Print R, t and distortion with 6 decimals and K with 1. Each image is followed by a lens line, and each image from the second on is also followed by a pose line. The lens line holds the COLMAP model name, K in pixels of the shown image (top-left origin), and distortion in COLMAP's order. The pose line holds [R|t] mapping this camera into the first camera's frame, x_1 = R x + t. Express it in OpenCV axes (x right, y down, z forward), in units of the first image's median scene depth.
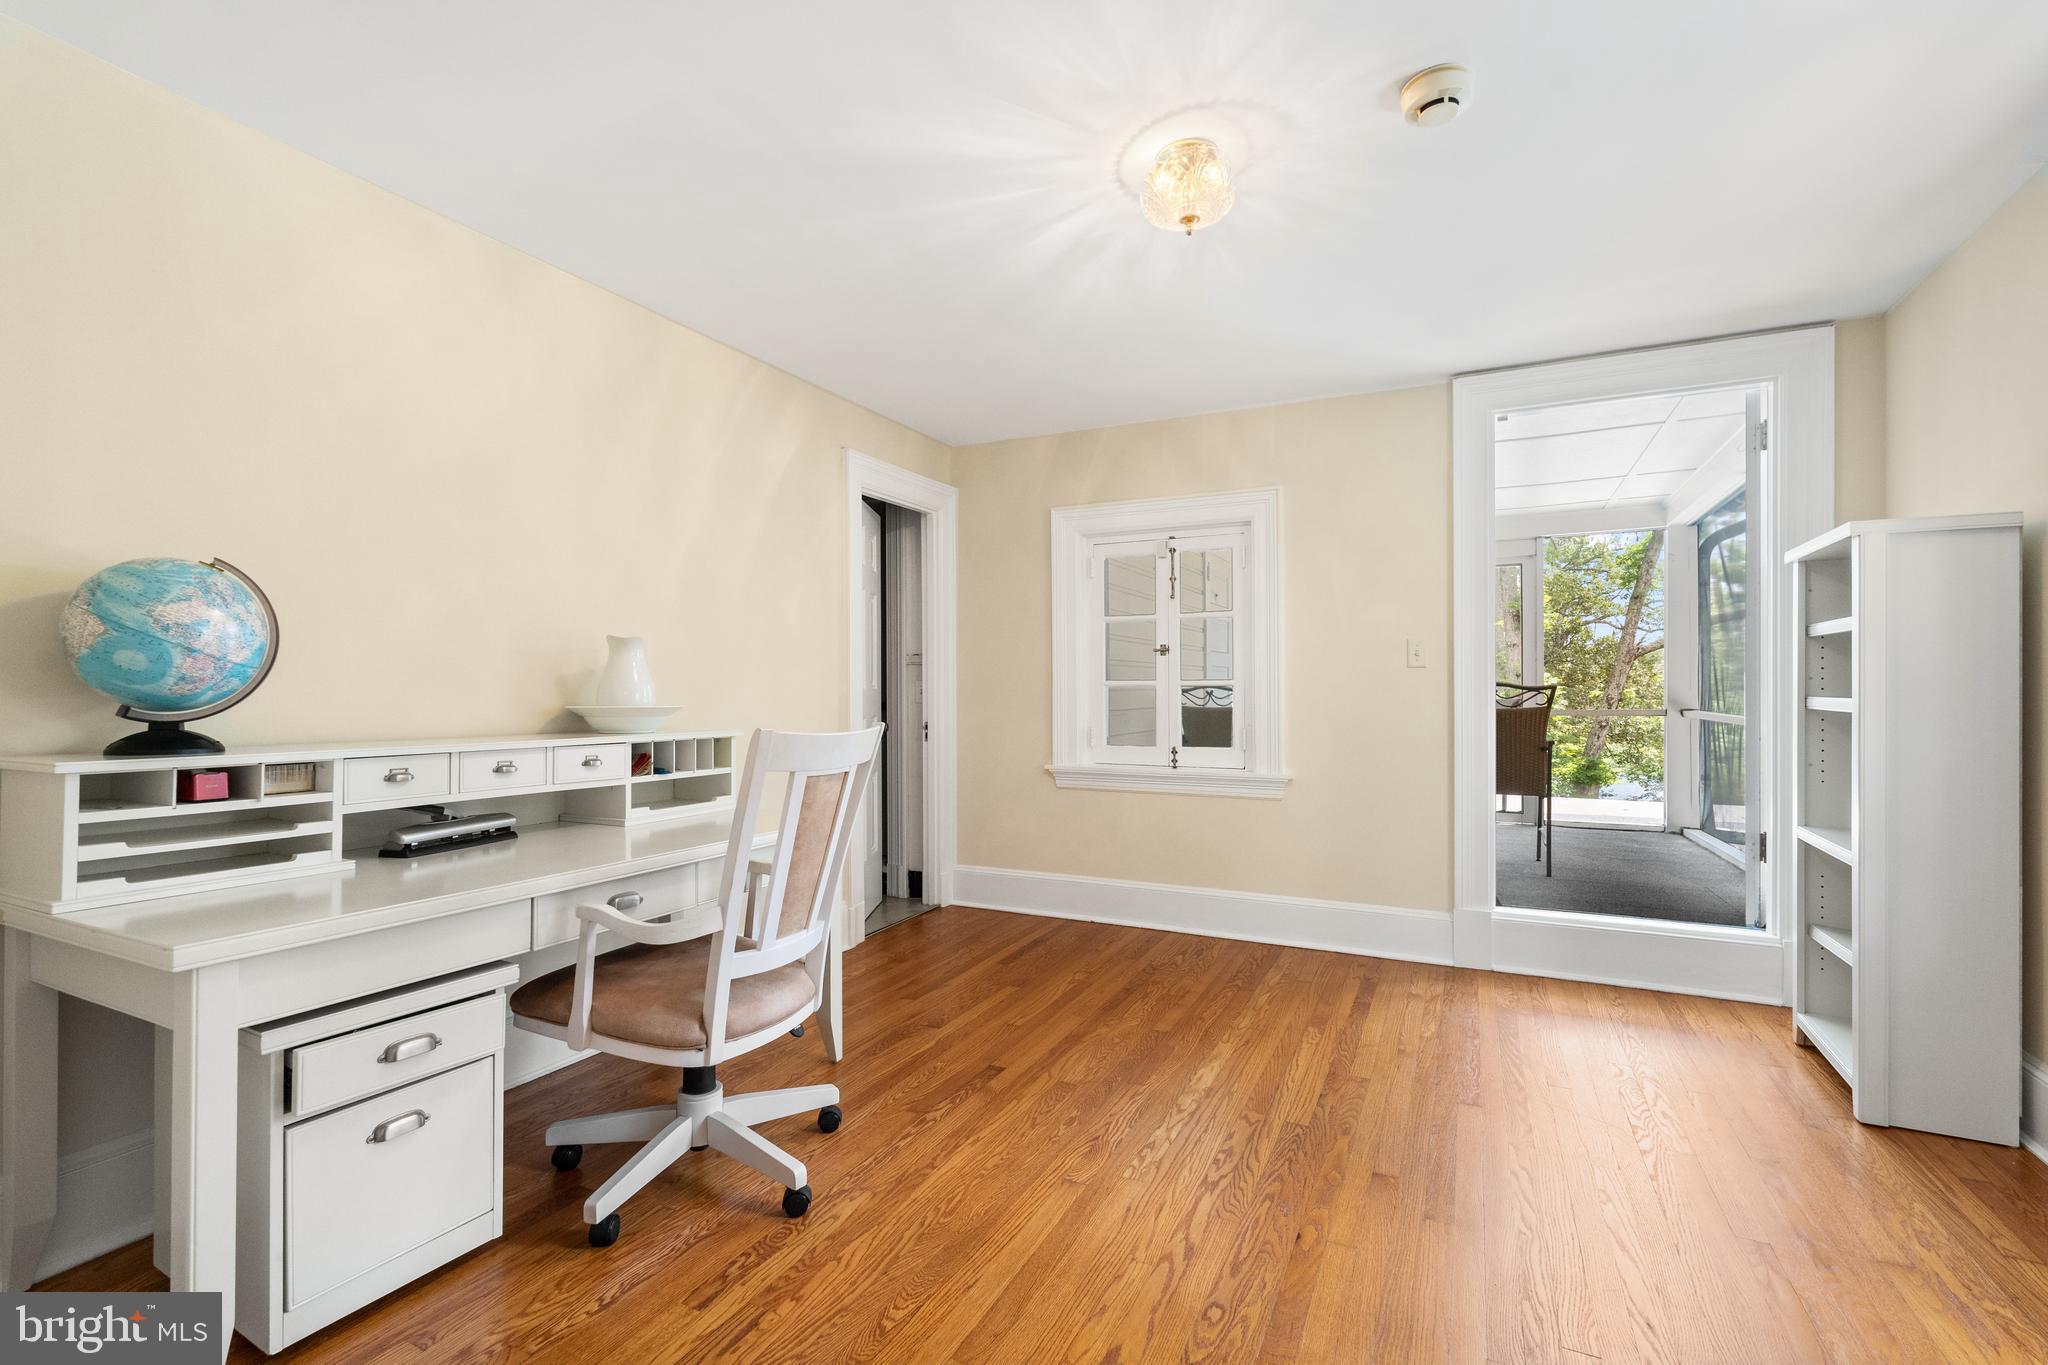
lens RADIAL K [[921.1, 0, 1021.2], [0, 921.1, 685.5], [0, 0, 1]] dist [0.000338, 0.000009]
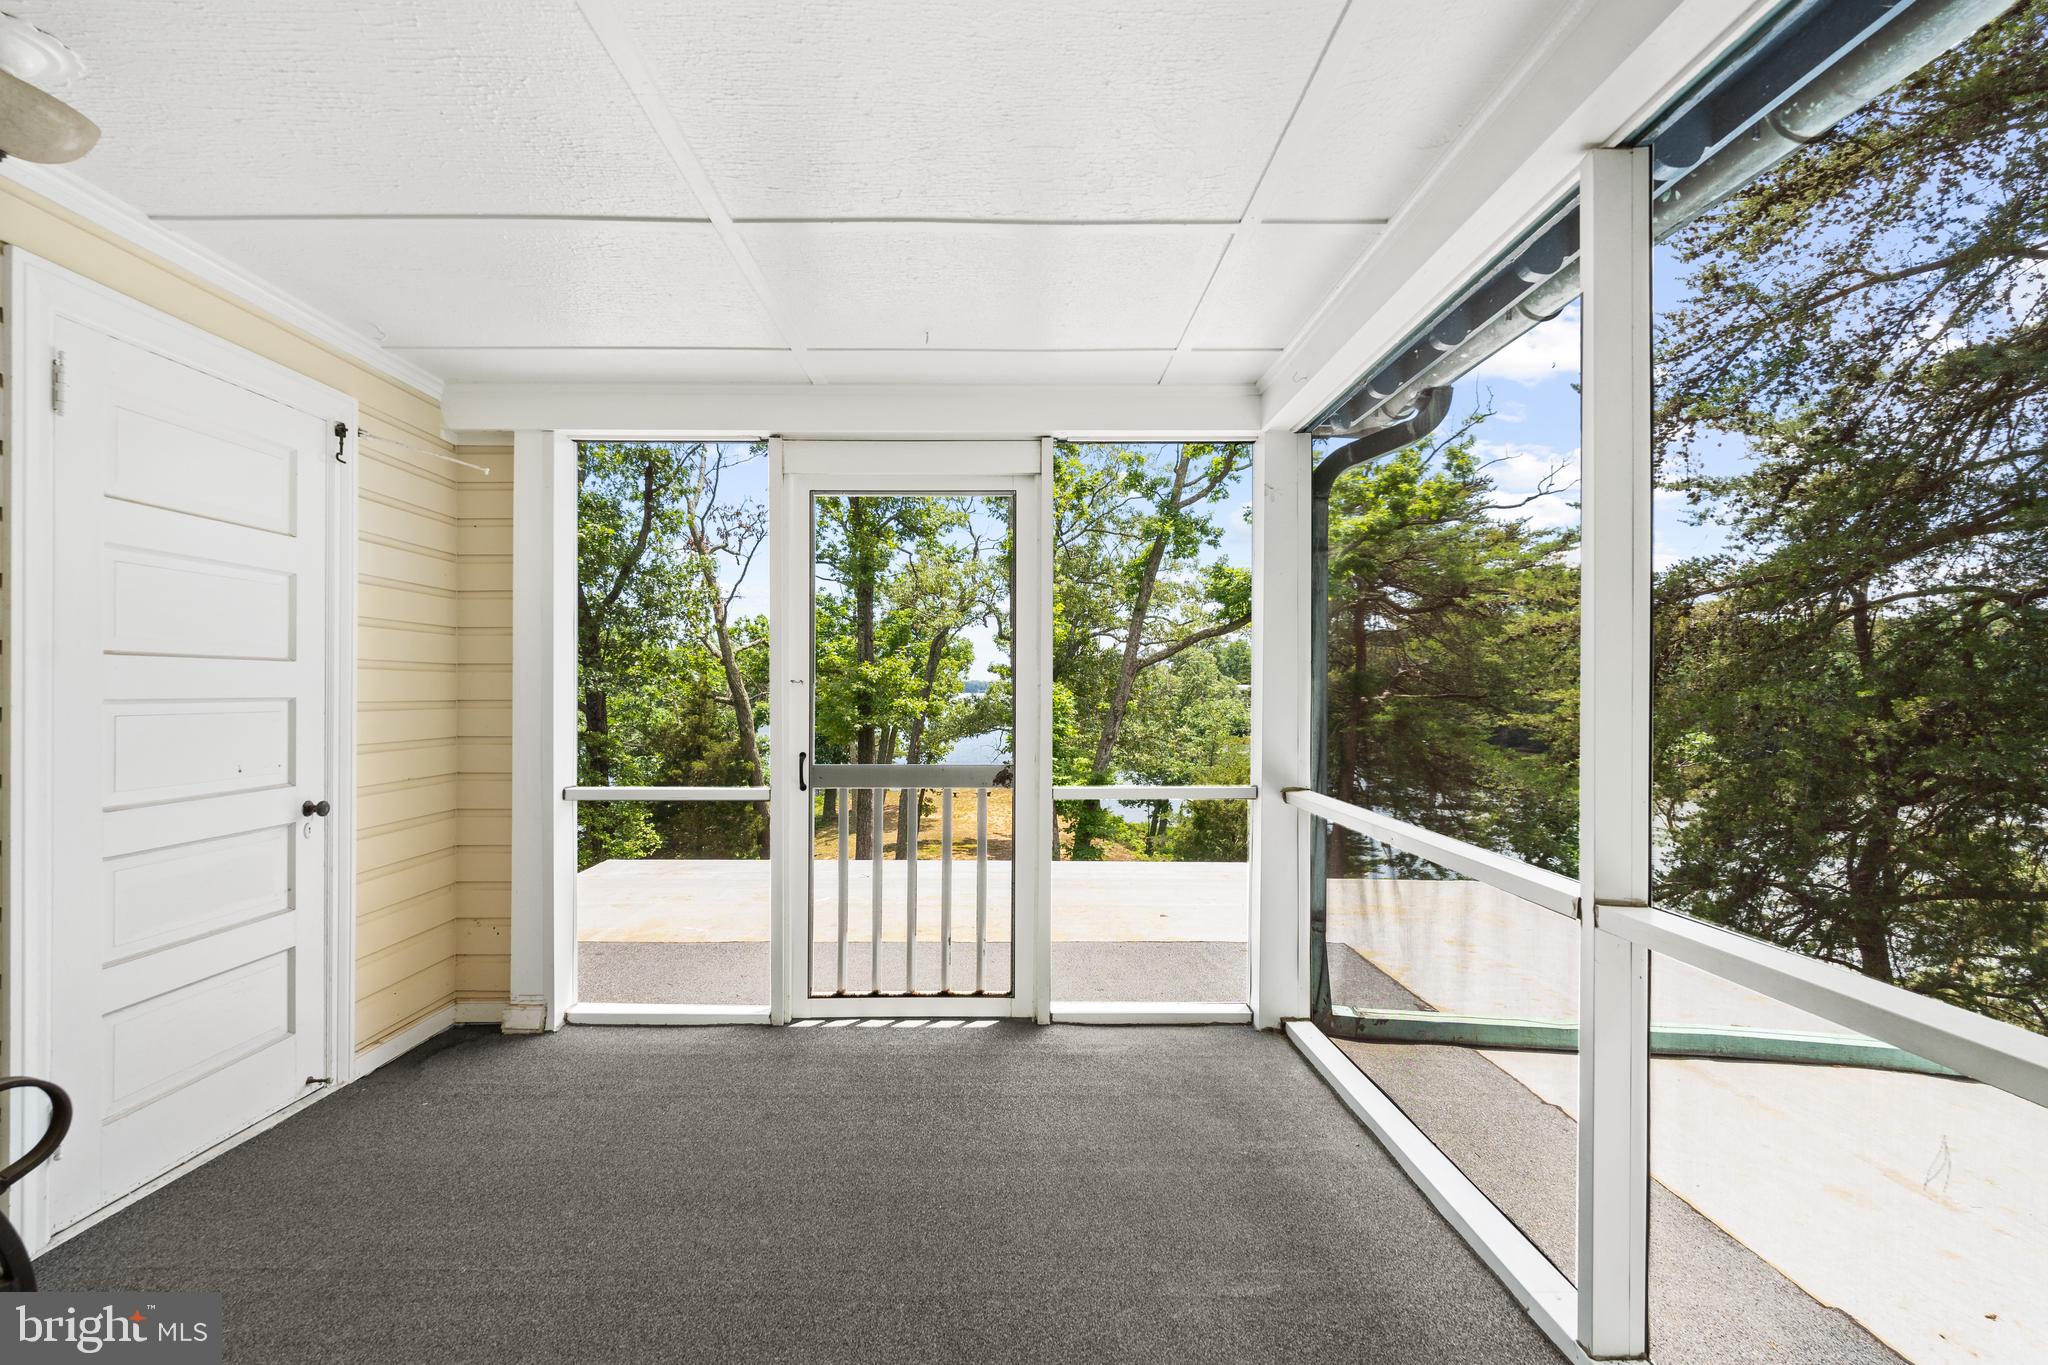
lens RADIAL K [[921.1, 0, 1019.2], [0, 921.1, 689.3], [0, 0, 1]] dist [0.000338, 0.000009]
pose [[0.890211, 0.007460, 0.455487, 0.091464], [-0.008044, 0.999967, -0.000655, -0.007232], [-0.455477, -0.003081, 0.890242, 0.158981]]
